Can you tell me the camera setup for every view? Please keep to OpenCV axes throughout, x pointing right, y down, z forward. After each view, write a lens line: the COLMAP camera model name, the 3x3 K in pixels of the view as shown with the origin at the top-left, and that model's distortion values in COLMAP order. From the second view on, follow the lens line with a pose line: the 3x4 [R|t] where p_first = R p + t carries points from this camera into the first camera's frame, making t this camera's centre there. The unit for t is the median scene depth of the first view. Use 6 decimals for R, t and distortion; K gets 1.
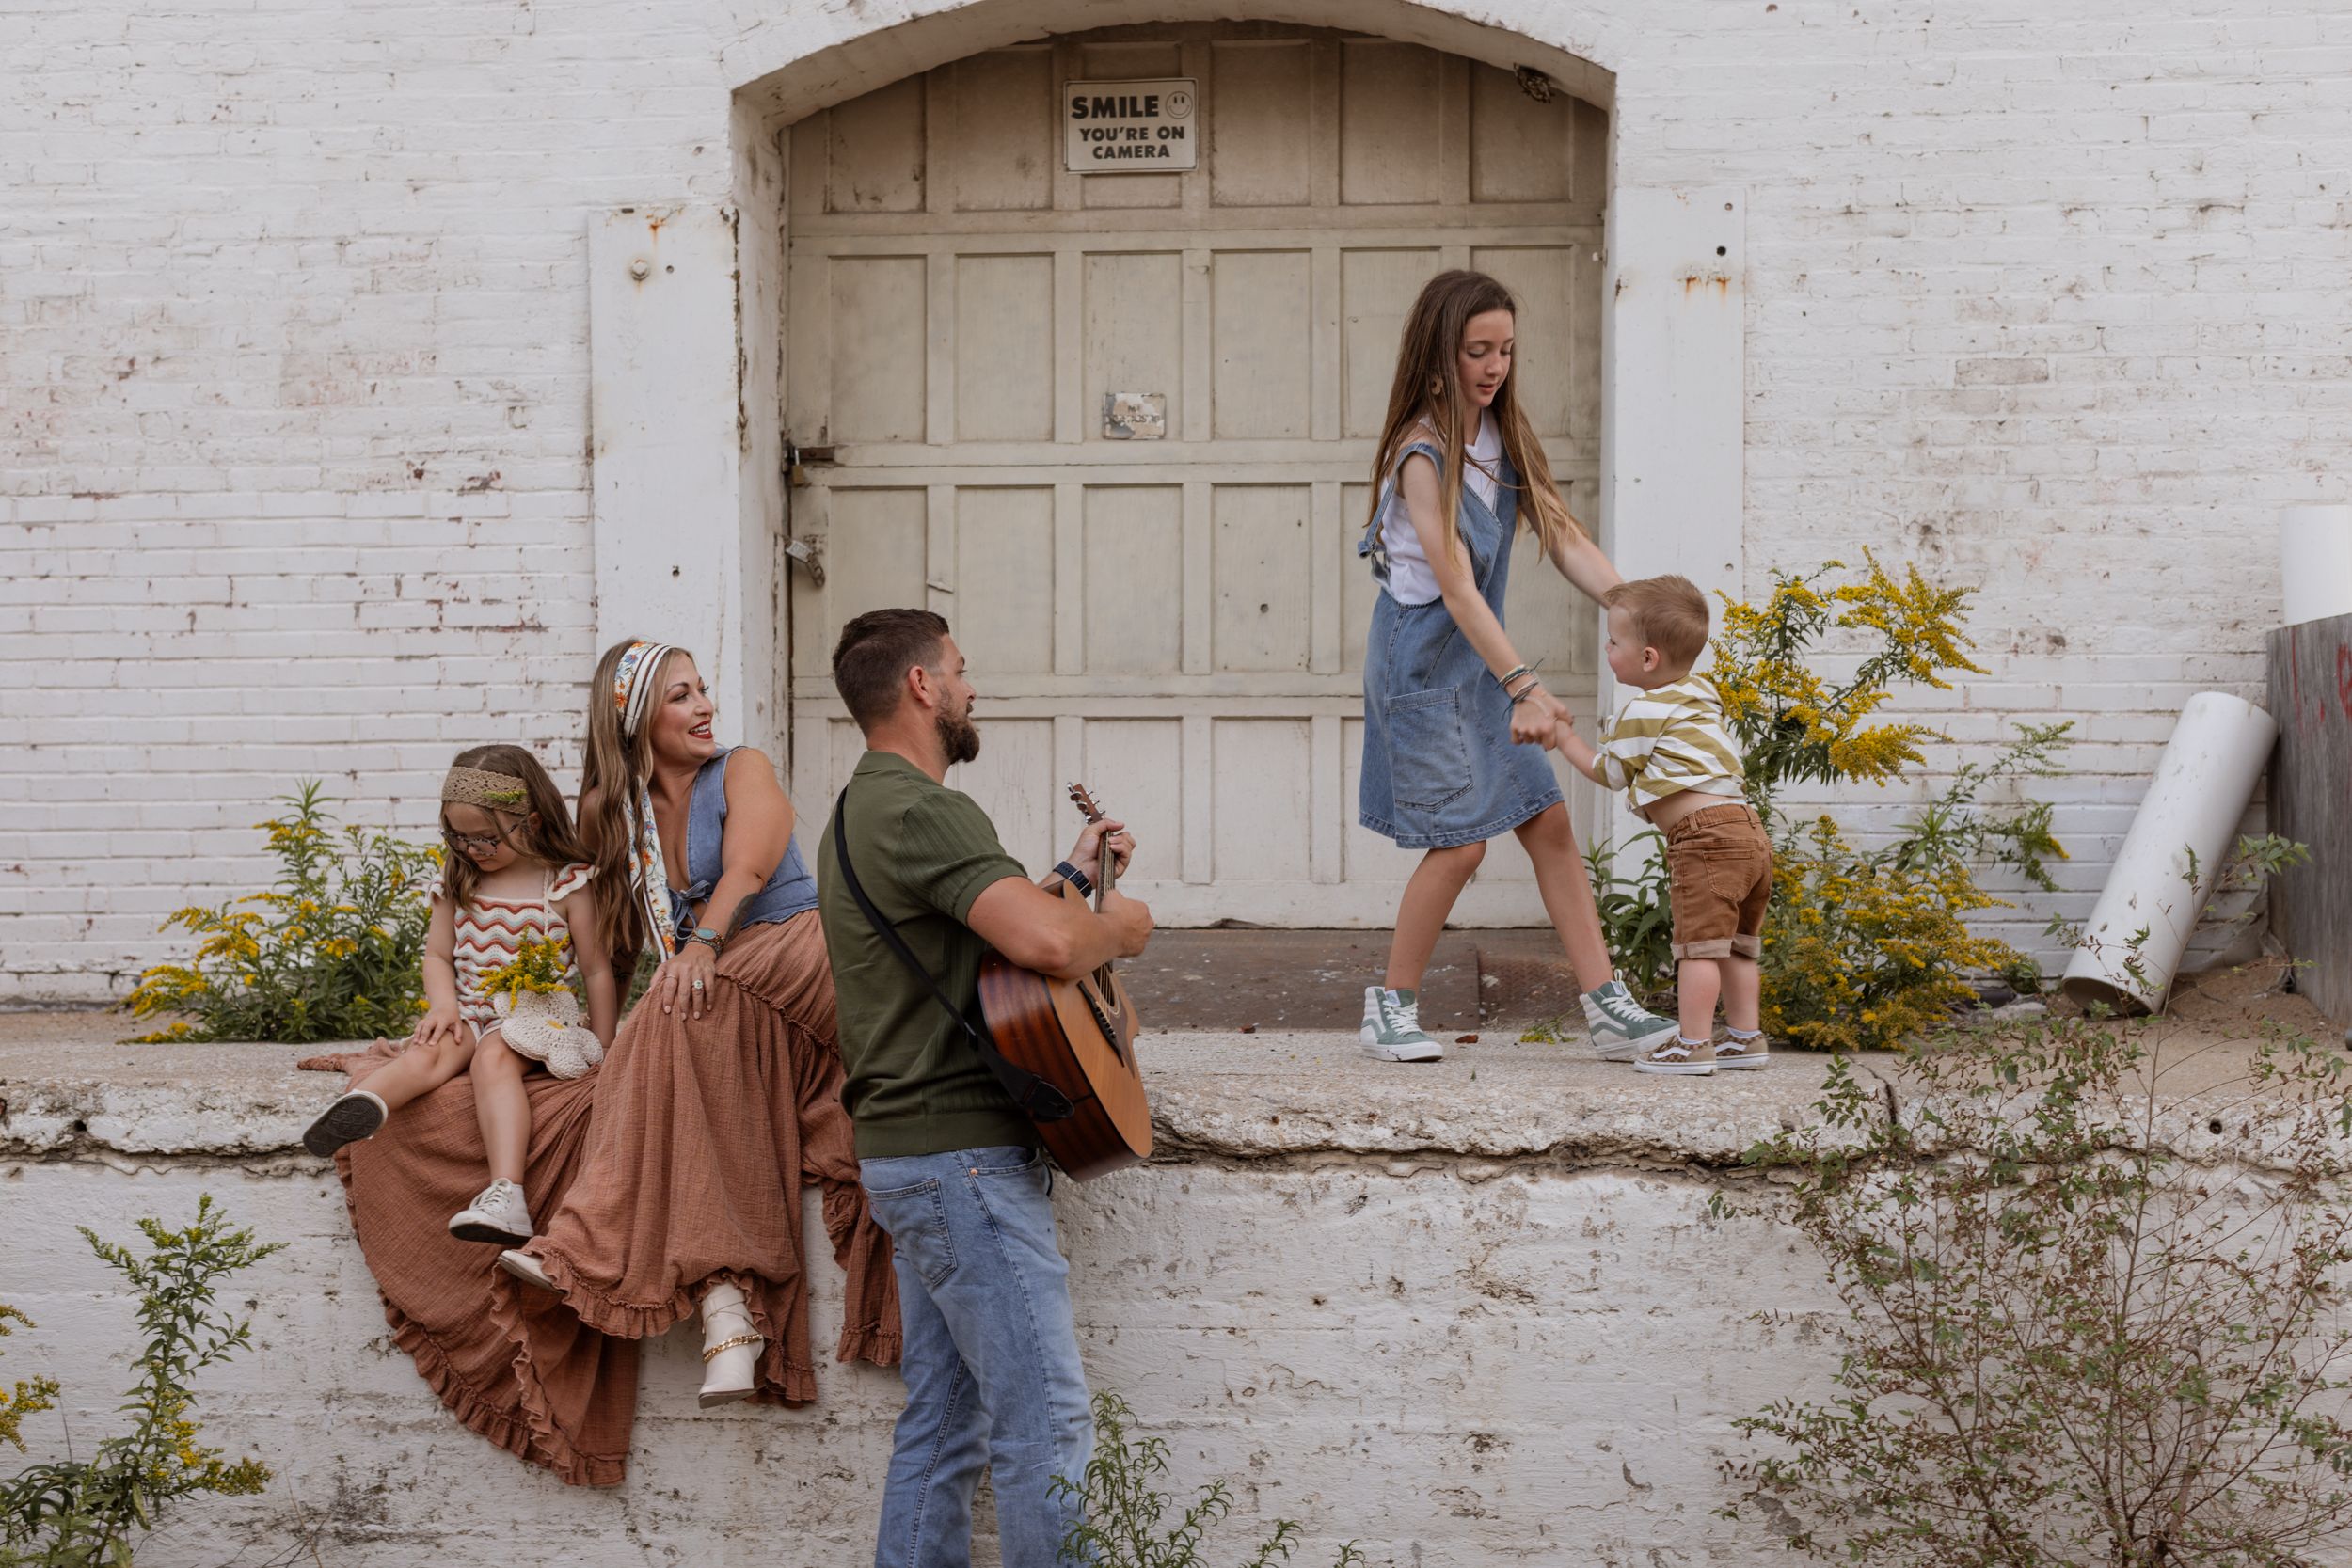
lens RADIAL K [[3336.3, 0, 1176.0], [0, 3336.3, 784.0], [0, 0, 1]] dist [0.028801, 0.037424]
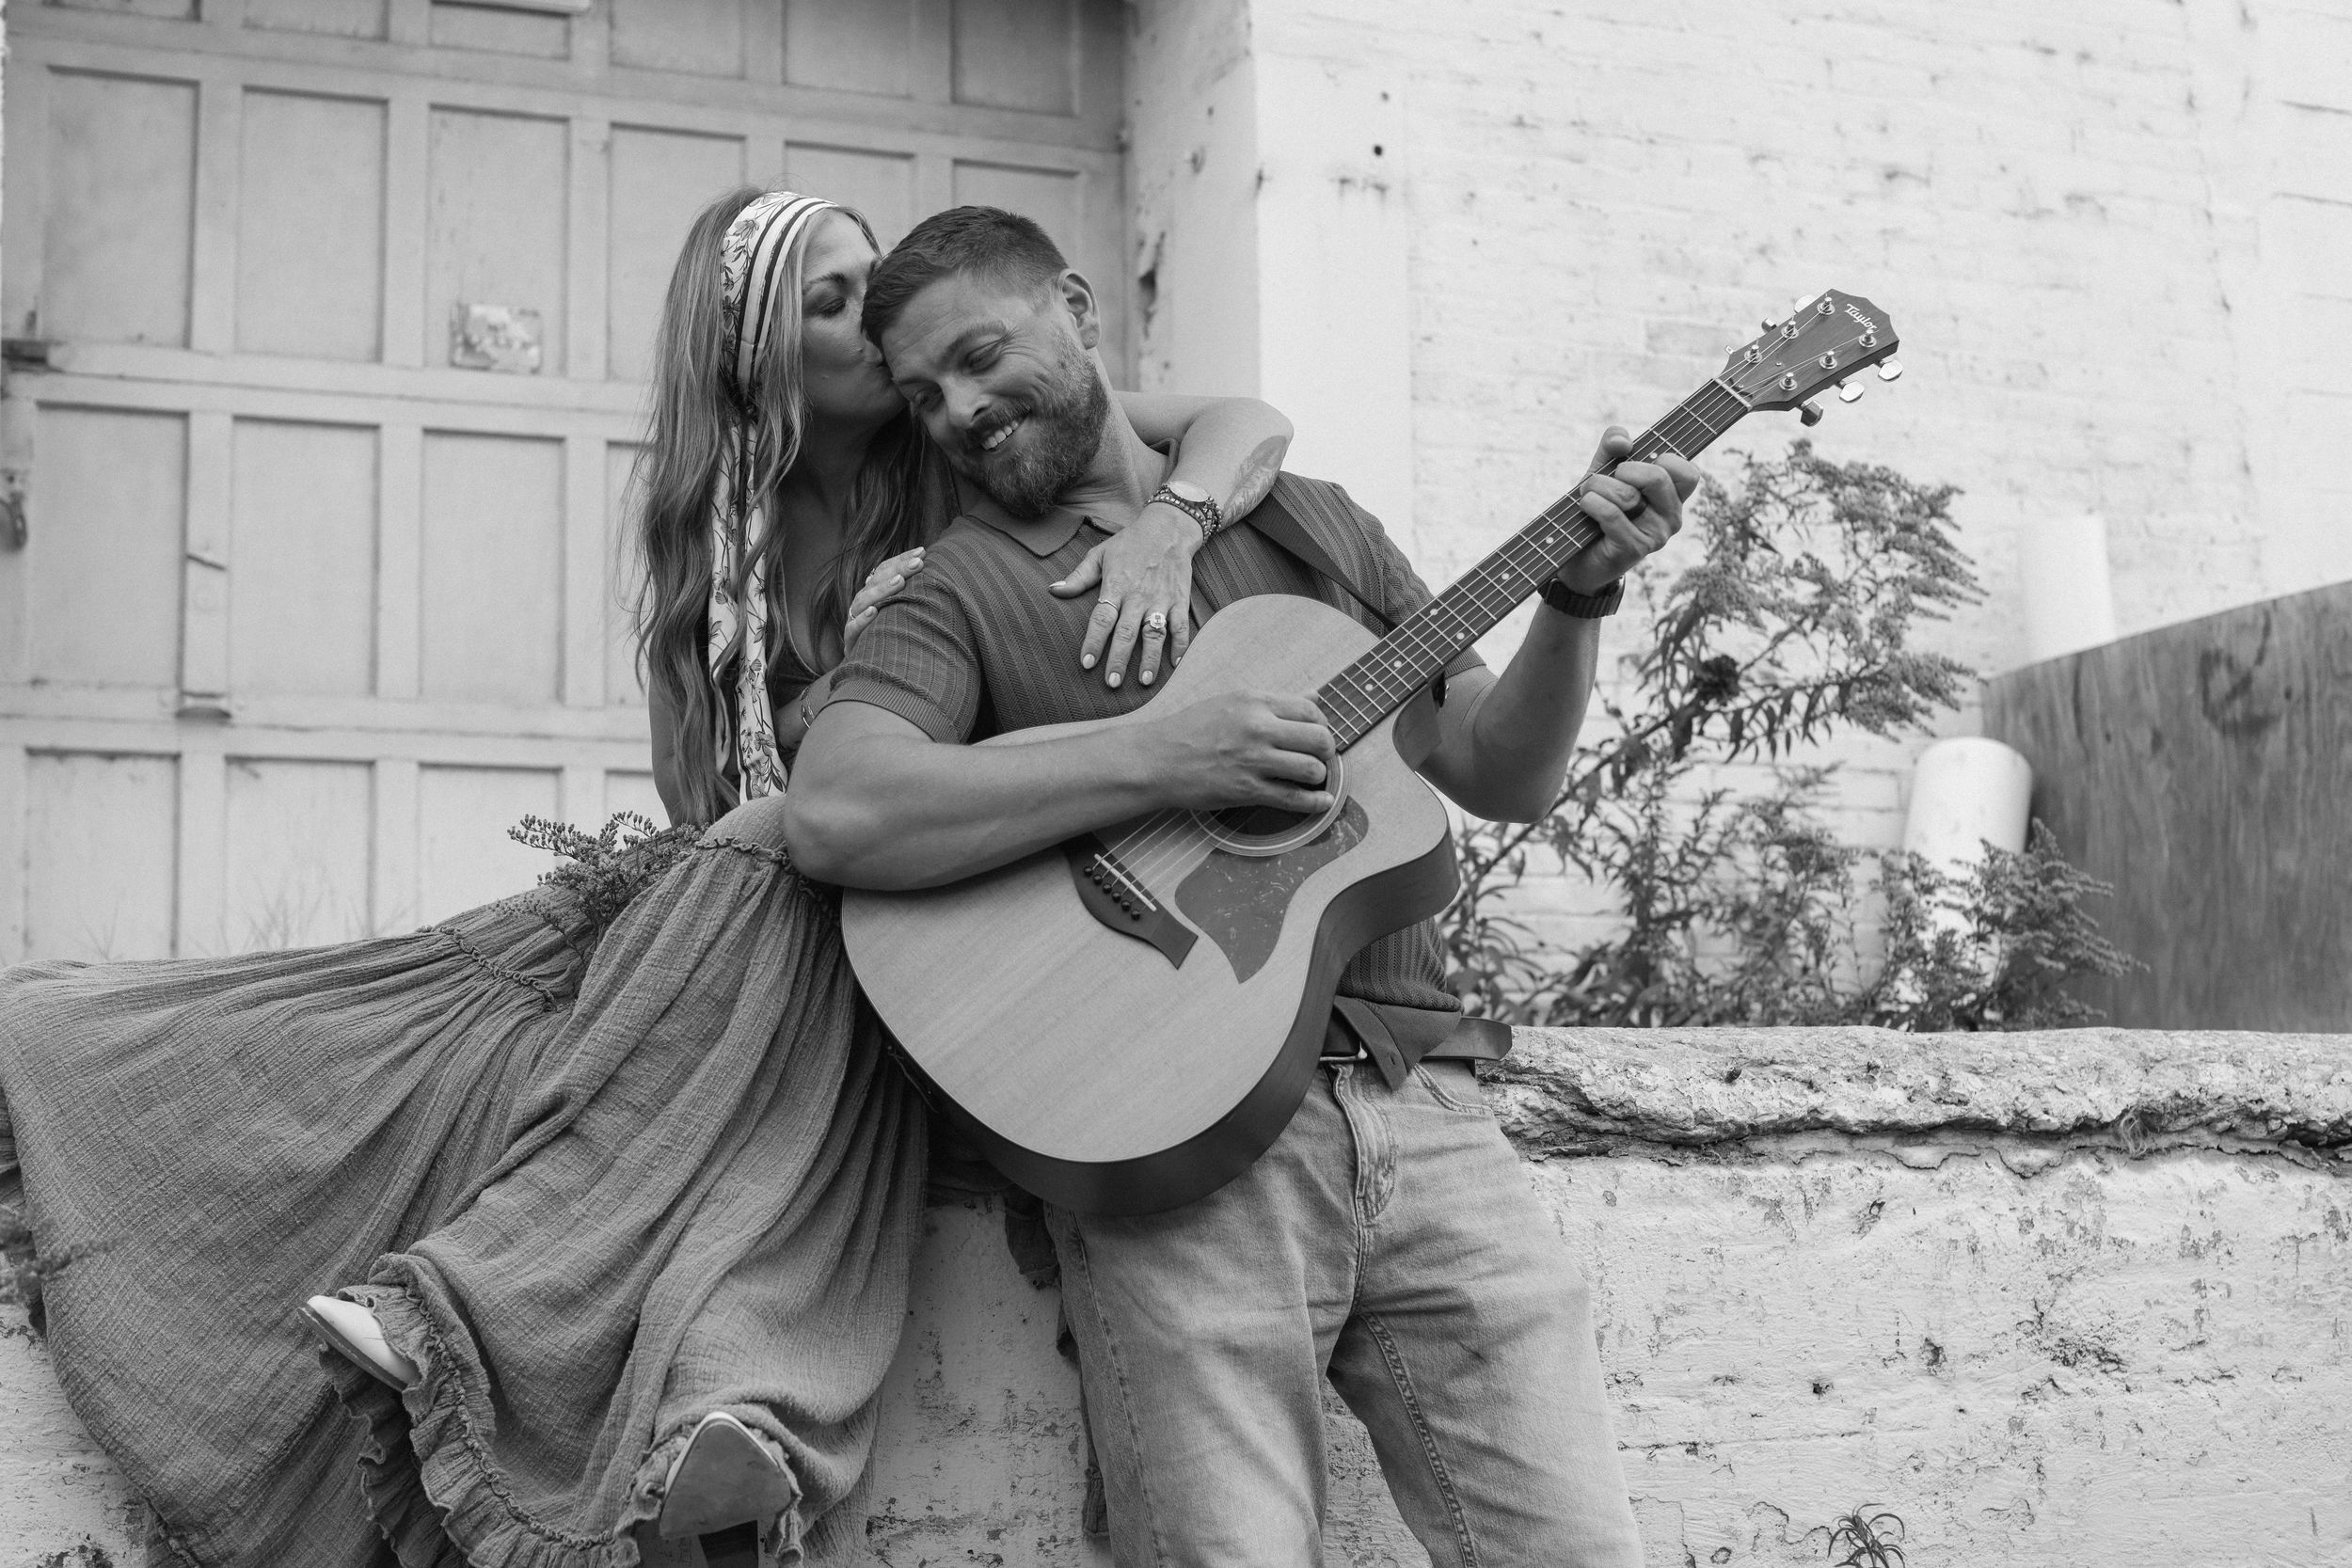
lens RADIAL K [[3404.0, 0, 1176.0], [0, 3404.0, 784.0], [0, 0, 1]] dist [-0.175983, 0.387723]
pose [[0.889201, 0.047353, 0.455059, -0.322388], [0.017476, 0.990388, -0.137209, 0.128712], [-0.457182, 0.129959, 0.879827, 0.522902]]
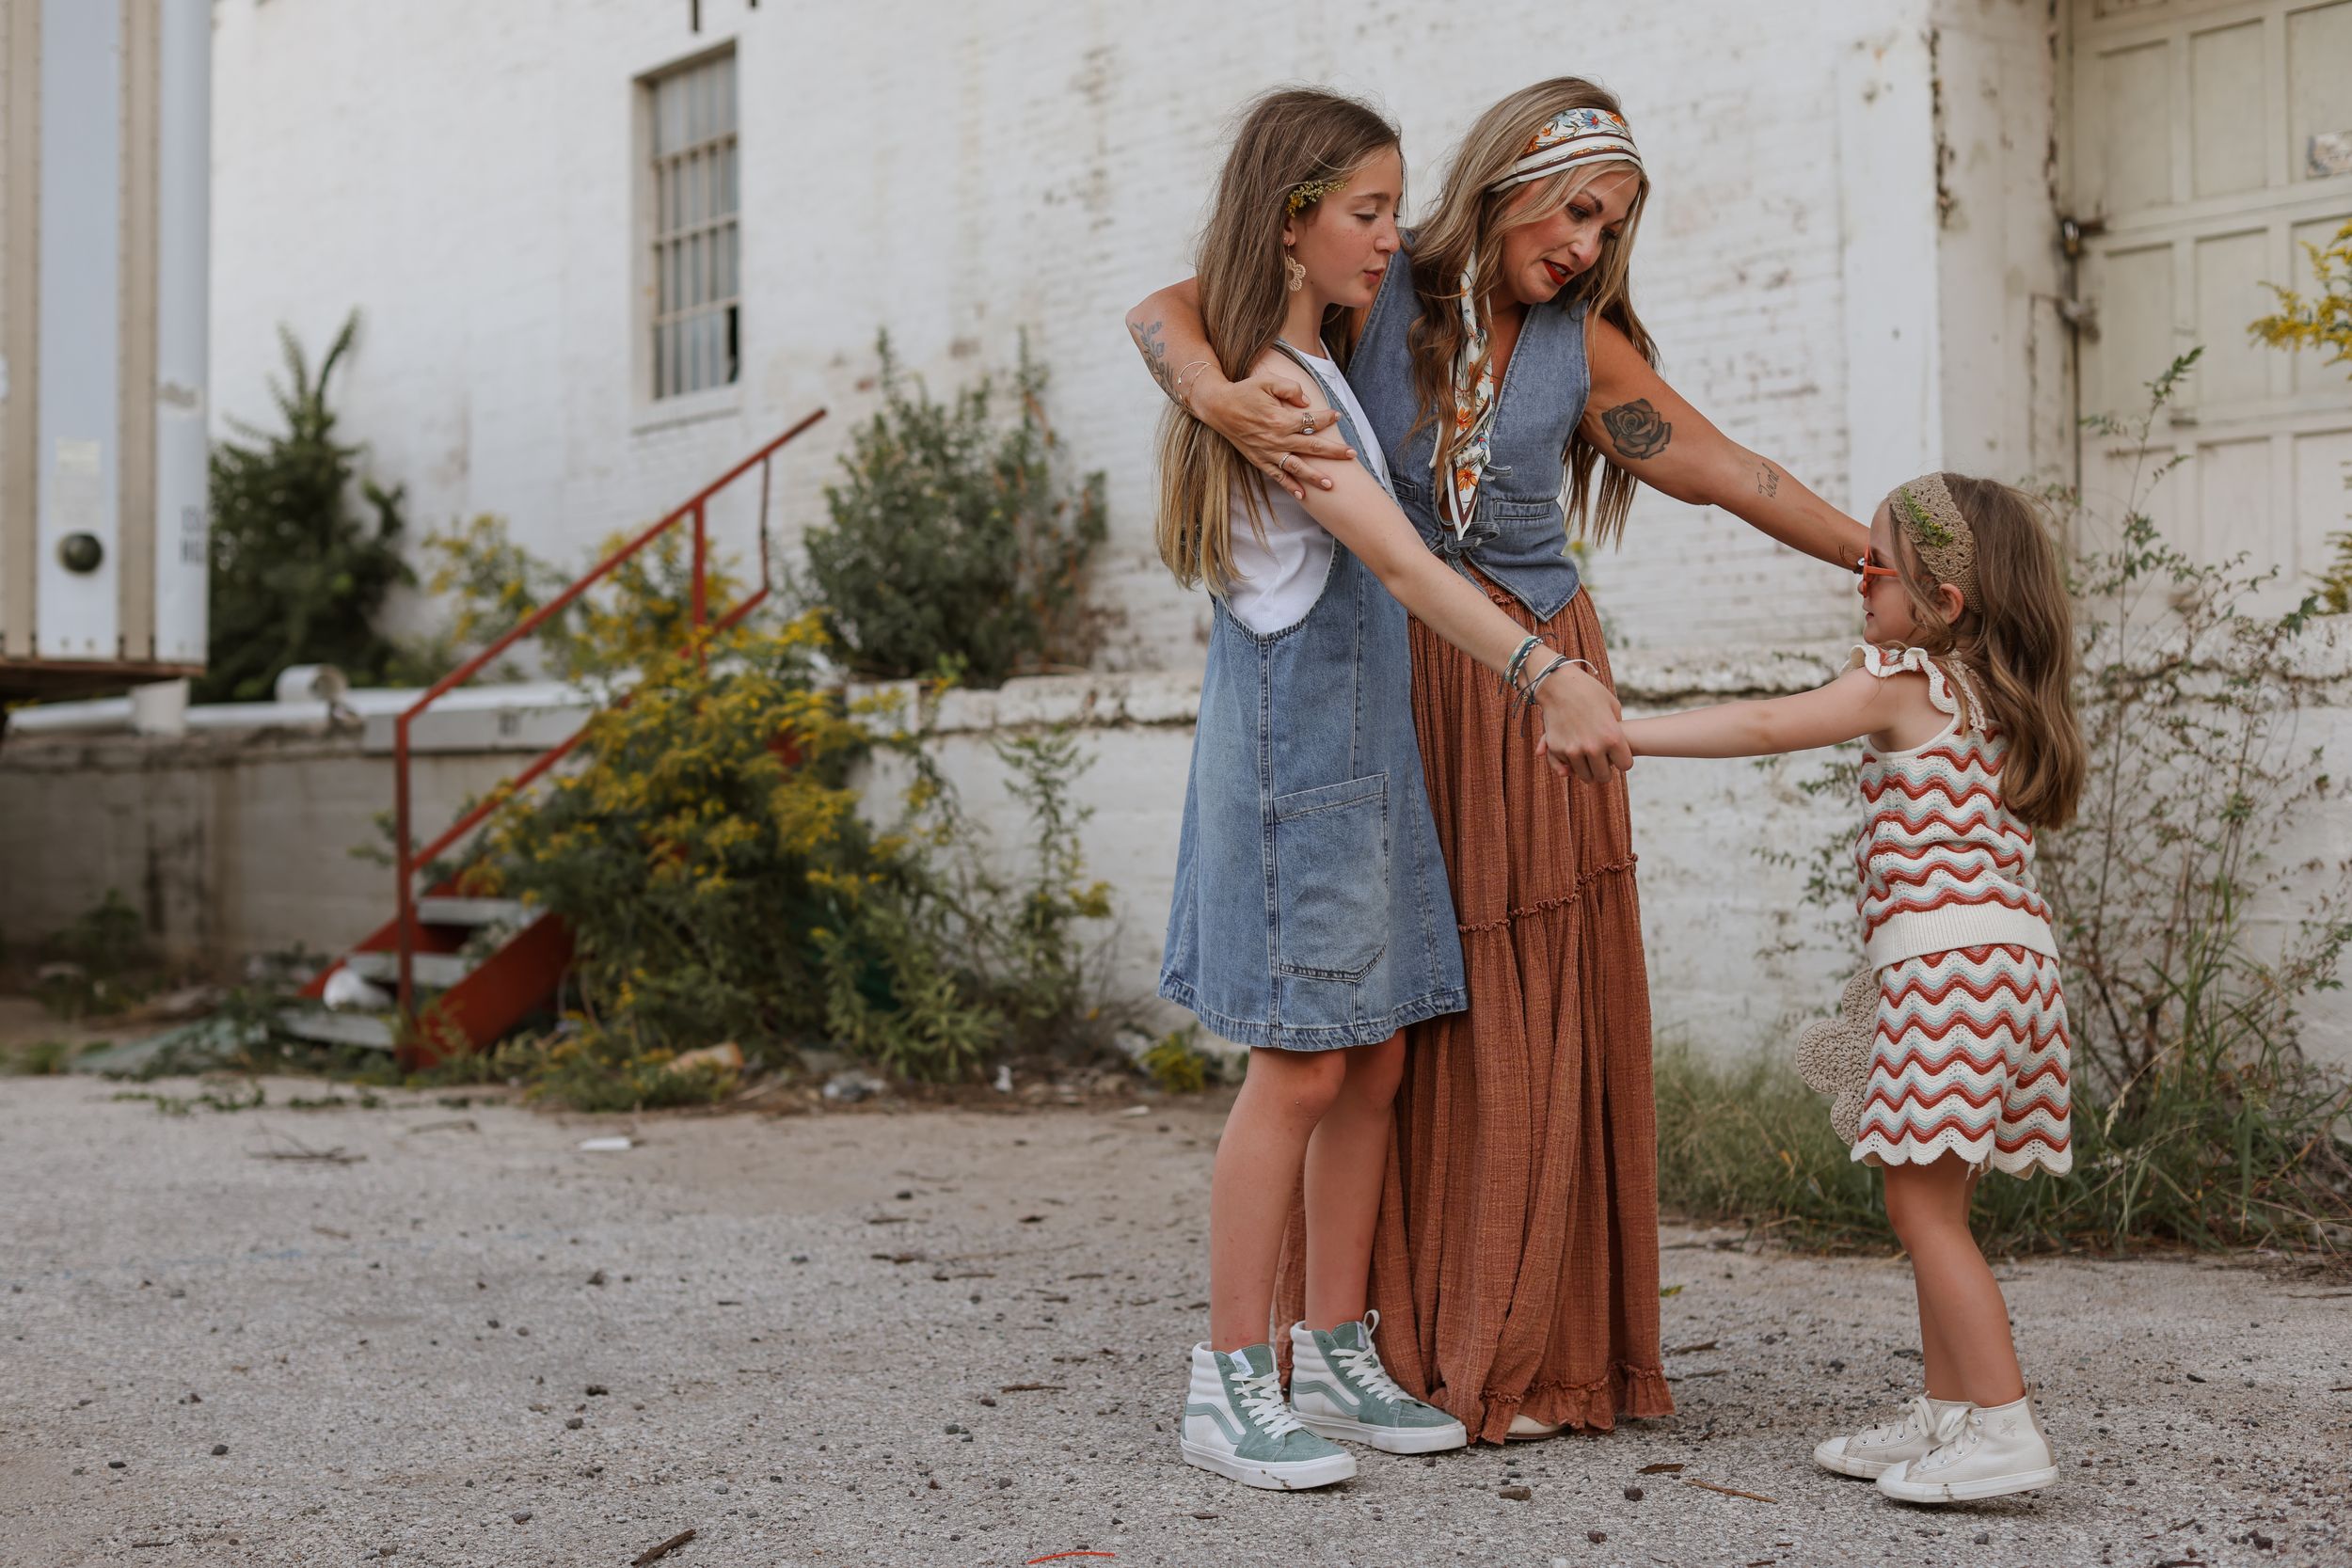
lens RADIAL K [[3404.0, 0, 1176.0], [0, 3404.0, 784.0], [0, 0, 1]] dist [-0.175983, 0.387723]
pose [[0.659687, -0.005986, -0.751517, 0.890171], [0.014158, 0.999890, 0.004463, 0.135695], [0.751407, -0.013584, 0.659699, -0.012697]]
